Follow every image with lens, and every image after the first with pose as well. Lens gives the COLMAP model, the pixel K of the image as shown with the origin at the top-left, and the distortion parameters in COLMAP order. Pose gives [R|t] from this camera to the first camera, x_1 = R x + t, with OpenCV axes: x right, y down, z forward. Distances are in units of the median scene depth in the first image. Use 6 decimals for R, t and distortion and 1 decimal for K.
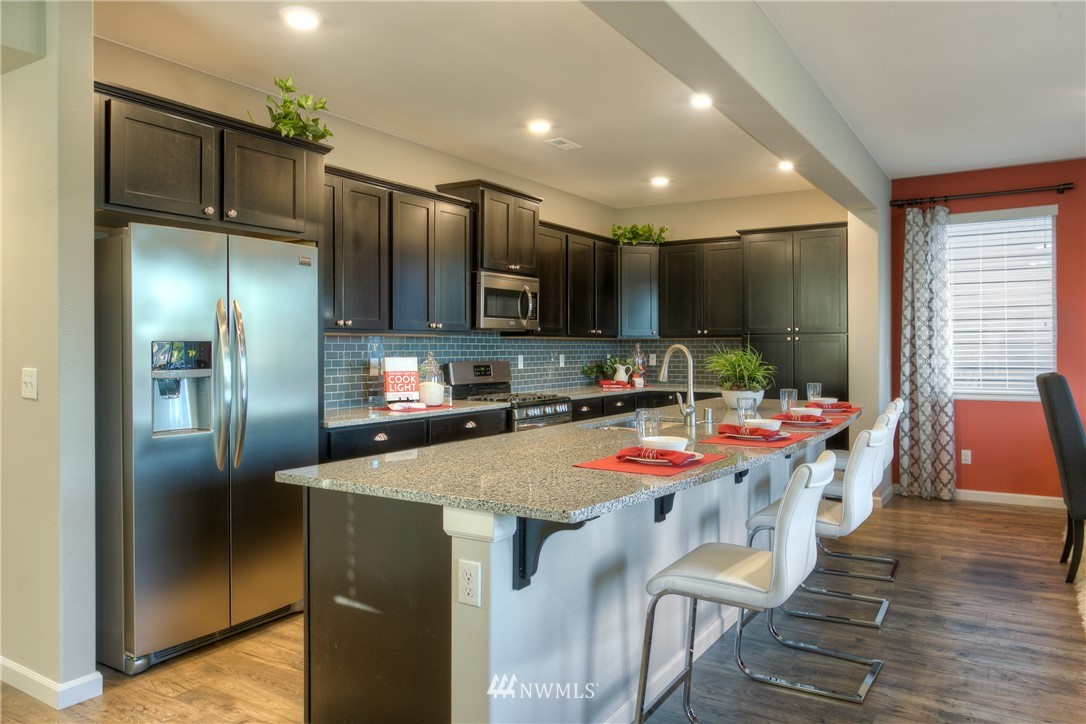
lens RADIAL K [[756.6, 0, 541.6], [0, 756.6, 356.8], [0, 0, 1]] dist [-0.005113, -0.005004]
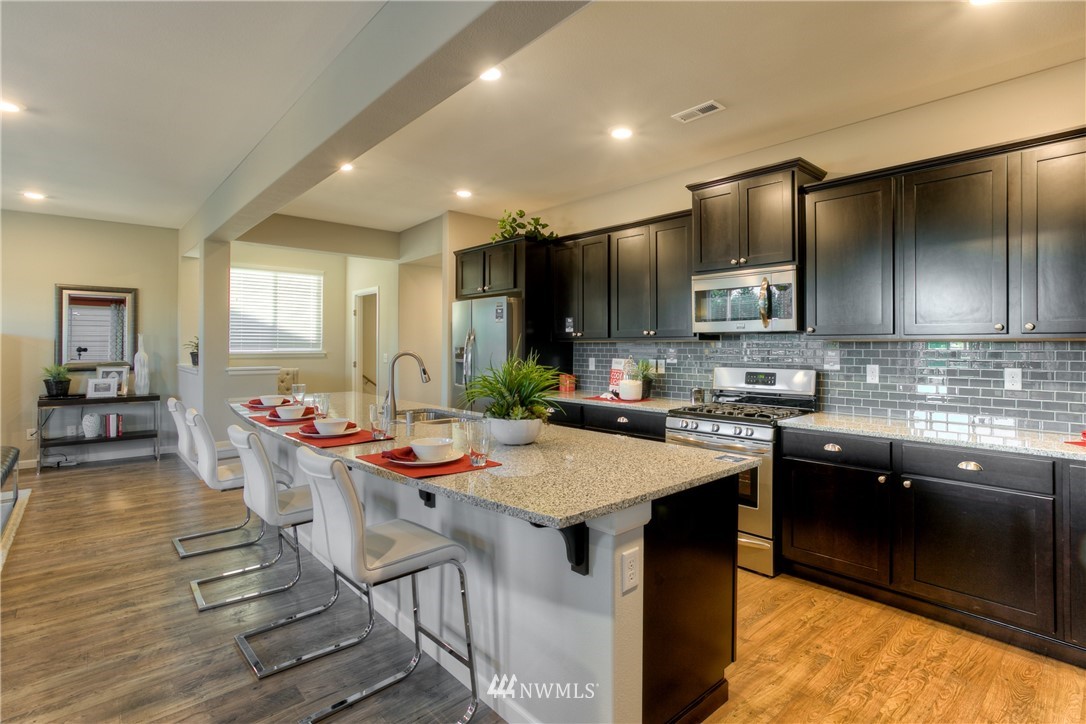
lens RADIAL K [[522.8, 0, 540.3], [0, 522.8, 351.9], [0, 0, 1]] dist [-0.010546, 0.002123]
pose [[-0.276533, -0.003306, -0.960999, 0.928597], [-0.022402, 0.999745, 0.003007, -0.014608], [0.960743, 0.022360, -0.276537, 1.472533]]
